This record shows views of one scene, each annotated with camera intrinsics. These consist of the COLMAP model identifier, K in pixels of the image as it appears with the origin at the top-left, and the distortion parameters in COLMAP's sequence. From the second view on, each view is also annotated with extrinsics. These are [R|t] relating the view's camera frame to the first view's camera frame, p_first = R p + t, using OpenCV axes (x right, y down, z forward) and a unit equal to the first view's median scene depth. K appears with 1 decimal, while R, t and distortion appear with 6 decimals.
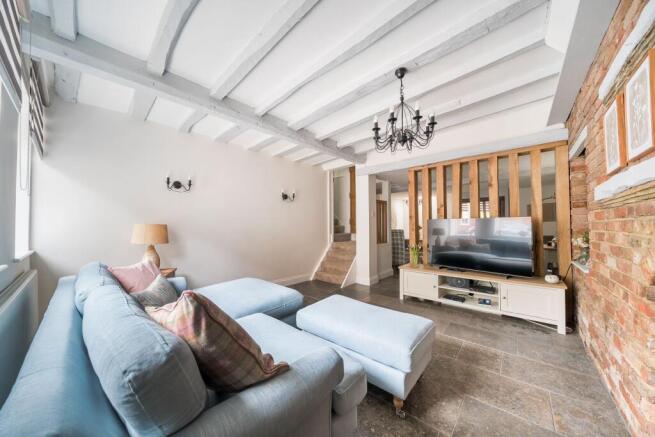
lens RADIAL K [[223.0, 0, 324.9], [0, 223.0, 223.2], [0, 0, 1]] dist [0.009058, 0.000111]
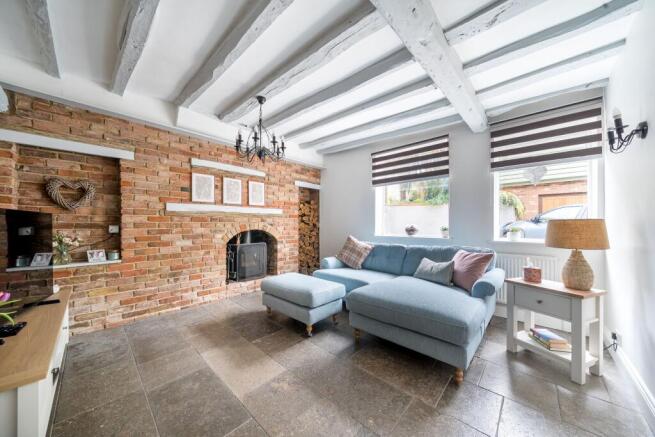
lens RADIAL K [[223.0, 0, 324.9], [0, 223.0, 223.2], [0, 0, 1]] dist [0.009058, 0.000111]
pose [[-0.999568, 0.006377, 0.028691, -0.031425], [0.006034, 0.999909, -0.012032, 0.023543], [-0.028765, -0.011853, -0.999516, 1.928539]]
